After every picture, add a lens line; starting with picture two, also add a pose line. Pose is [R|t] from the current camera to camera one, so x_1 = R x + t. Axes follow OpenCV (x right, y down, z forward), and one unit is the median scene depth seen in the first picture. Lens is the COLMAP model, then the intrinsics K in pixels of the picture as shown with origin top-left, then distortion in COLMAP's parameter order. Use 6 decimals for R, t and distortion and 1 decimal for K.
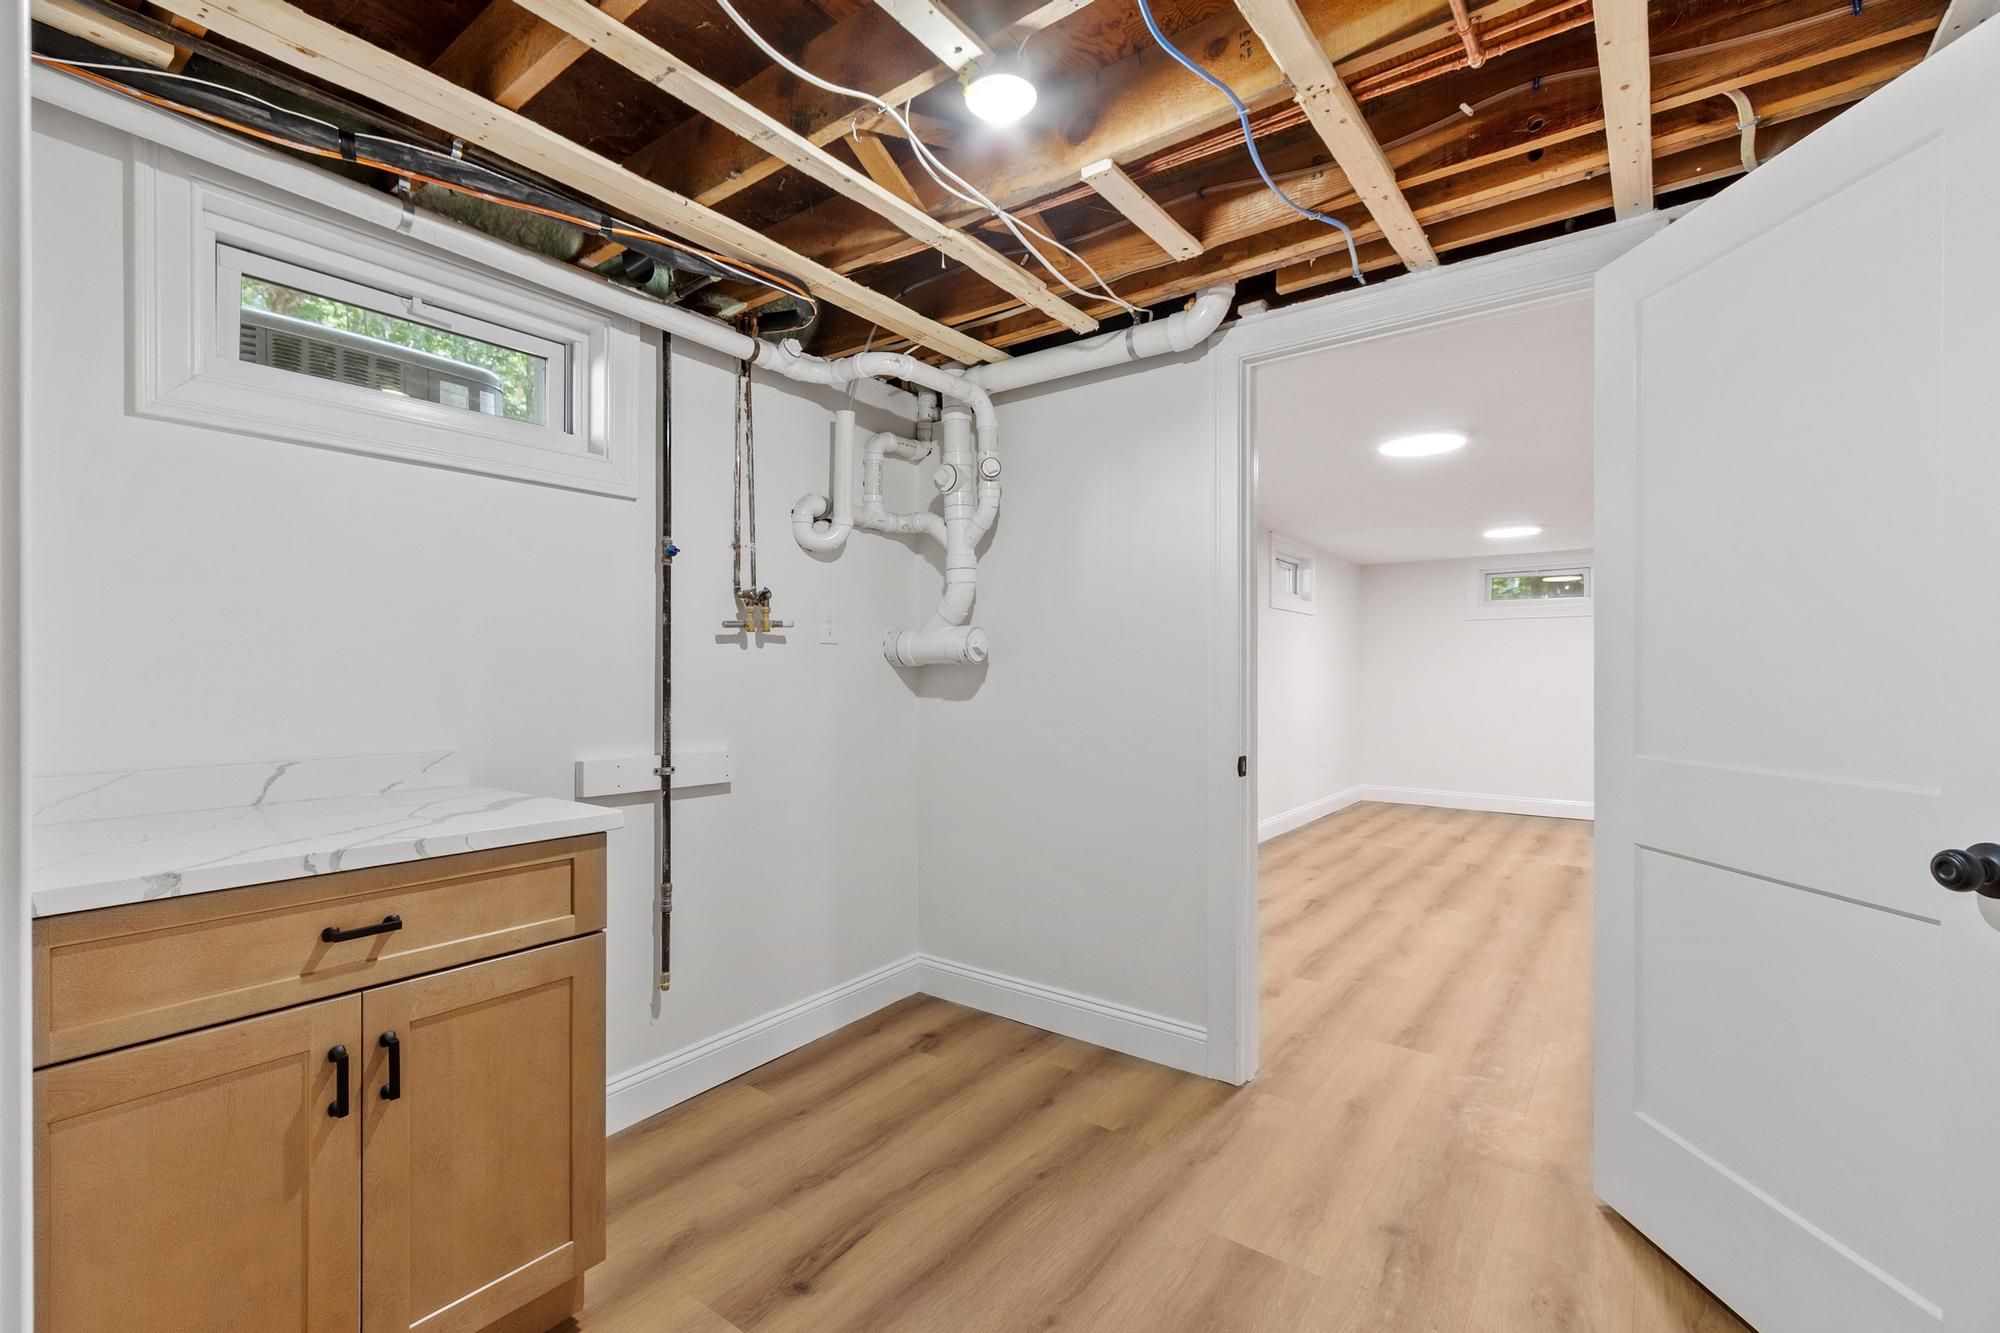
lens RADIAL K [[881.4, 0, 947.6], [0, 881.4, 667.5], [0, 0, 1]] dist [0.003567, 0.000003]
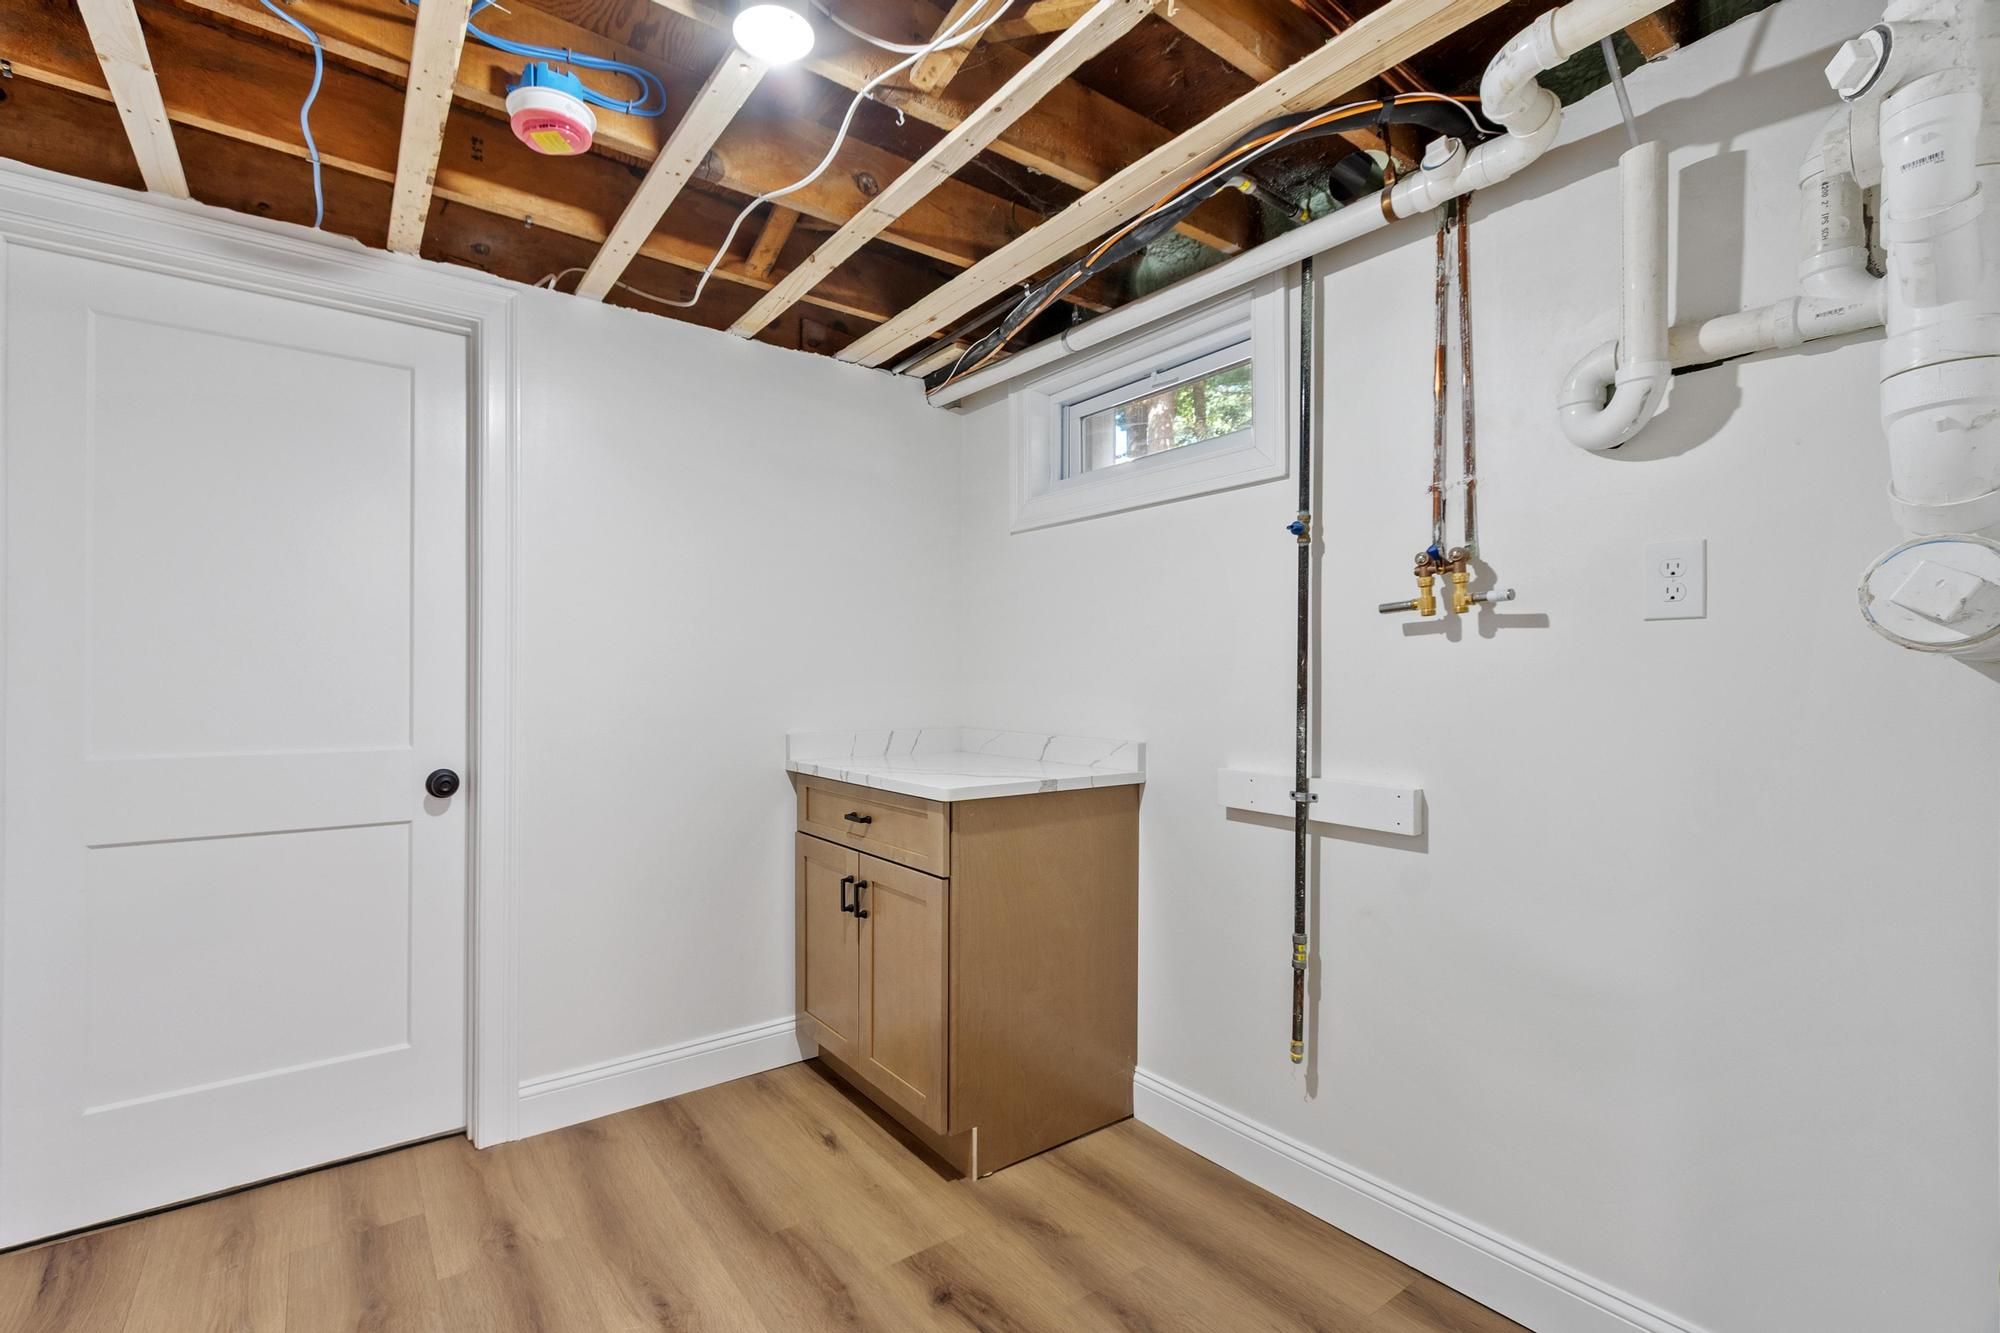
lens RADIAL K [[881.4, 0, 947.6], [0, 881.4, 667.5], [0, 0, 1]] dist [0.003567, 0.000003]
pose [[-0.275824, -0.008984, -0.961166, 0.562281], [0.006078, 0.999920, -0.011091, 0.003926], [0.961189, -0.008901, -0.275747, 0.911403]]
